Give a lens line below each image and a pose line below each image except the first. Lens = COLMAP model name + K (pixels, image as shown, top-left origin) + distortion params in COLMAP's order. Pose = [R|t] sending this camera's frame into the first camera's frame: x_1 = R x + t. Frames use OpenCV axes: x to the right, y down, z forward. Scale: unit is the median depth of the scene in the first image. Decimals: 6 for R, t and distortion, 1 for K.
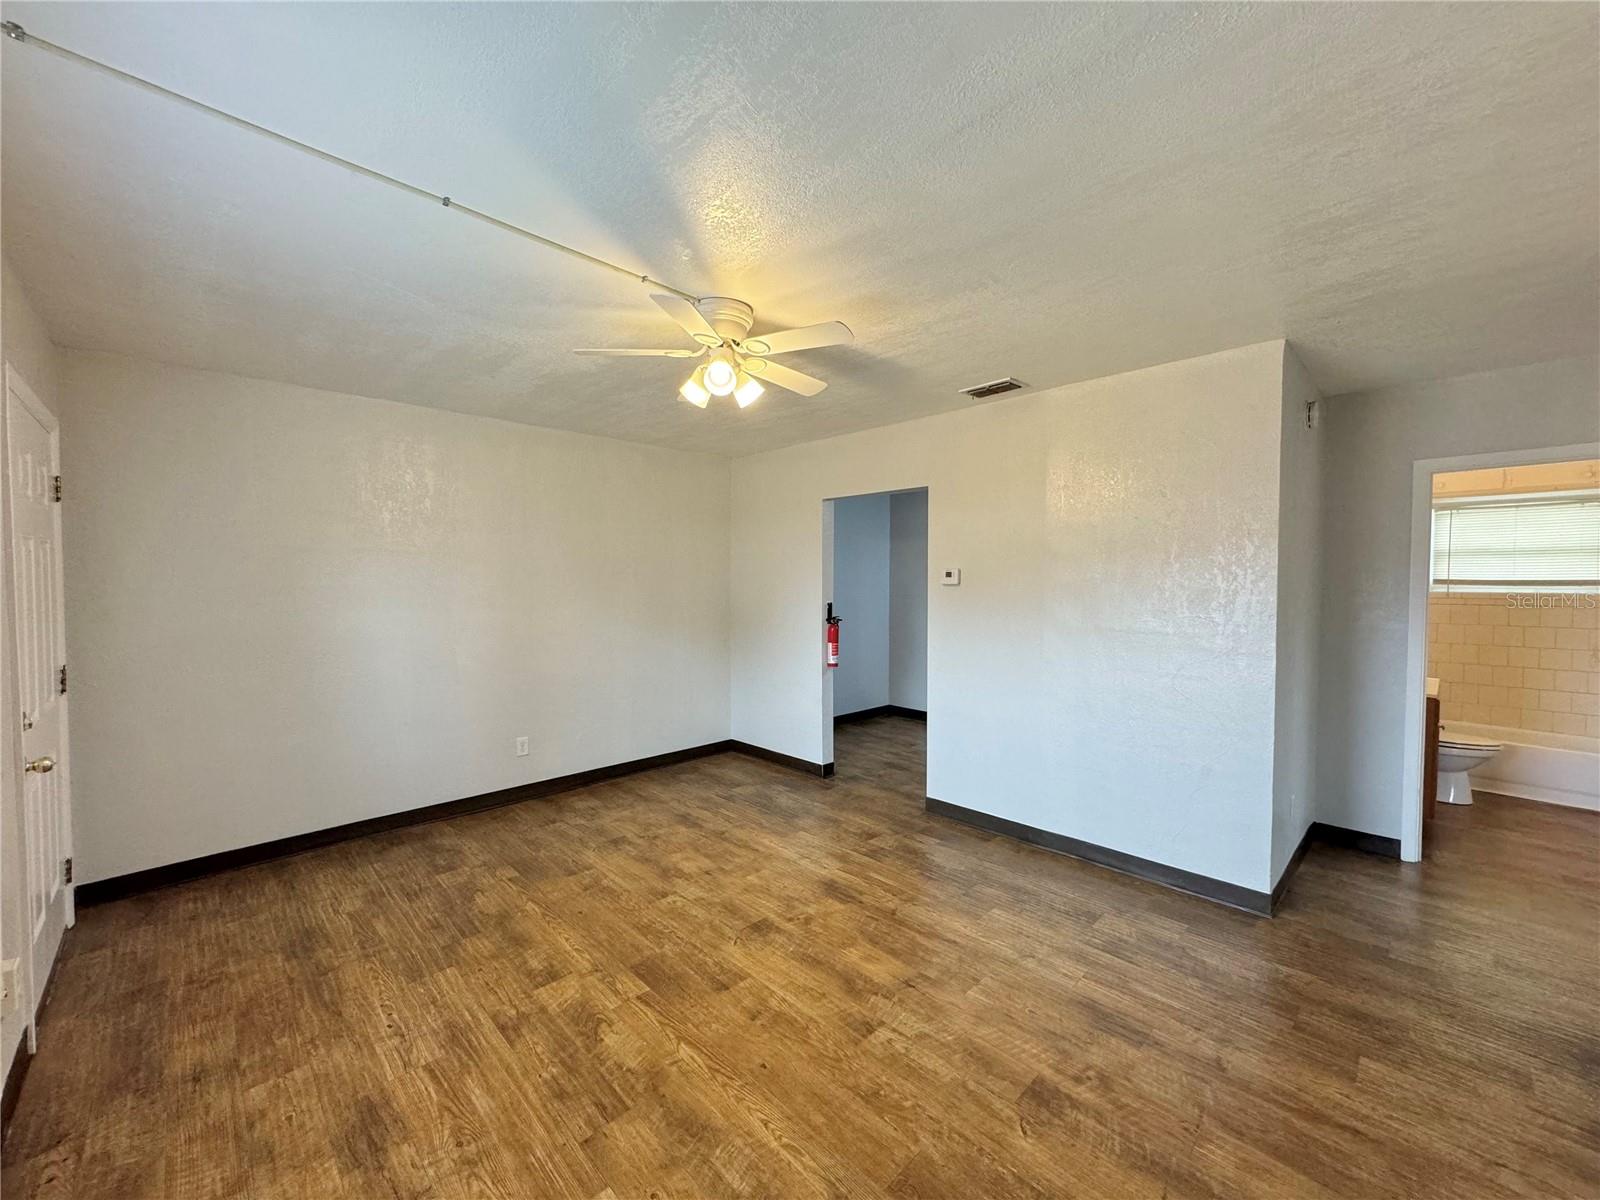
lens RADIAL K [[635.0, 0, 801.8], [0, 635.0, 575.7], [0, 0, 1]] dist [-0.003753, 0.001052]
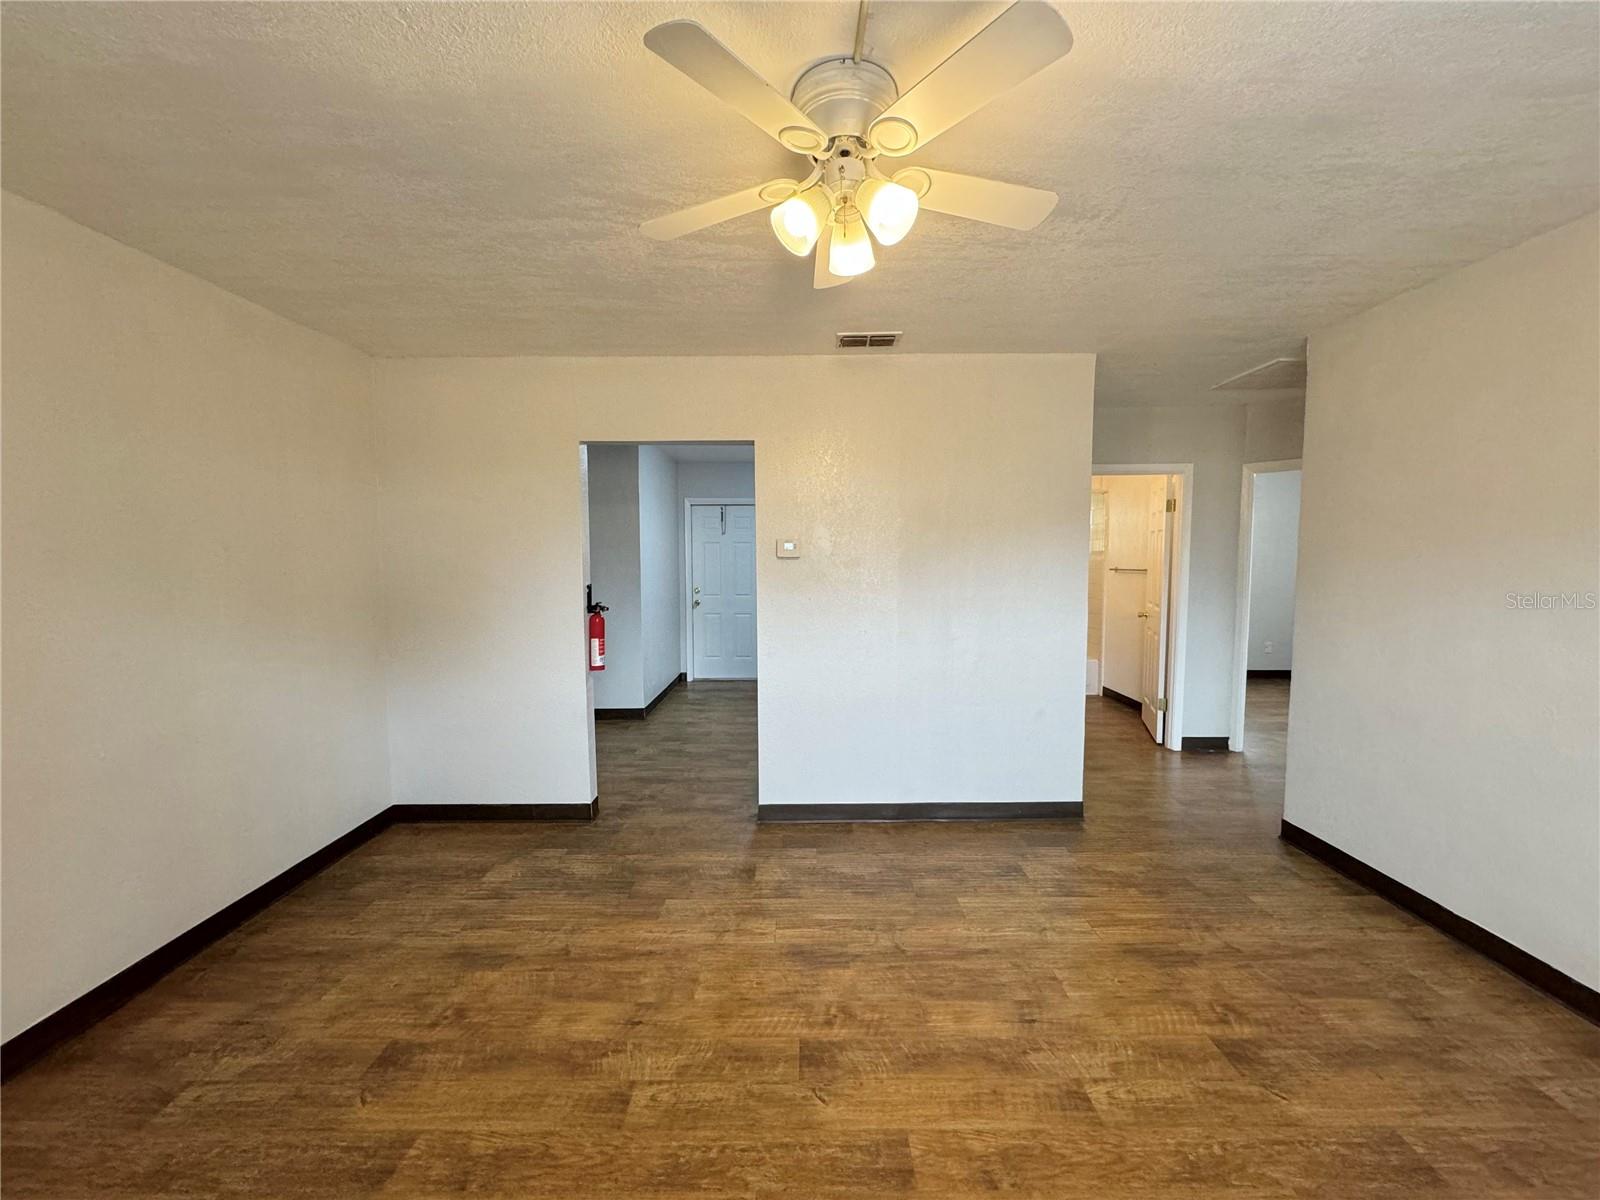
lens RADIAL K [[635.0, 0, 798.9], [0, 635.0, 591.4], [0, 0, 1]] dist [-0.003753, 0.001052]
pose [[0.701624, -0.050036, 0.710789, -0.644565], [0.002306, 0.997686, 0.067956, 0.000002], [-0.712544, -0.046040, 0.700115, 0.652328]]
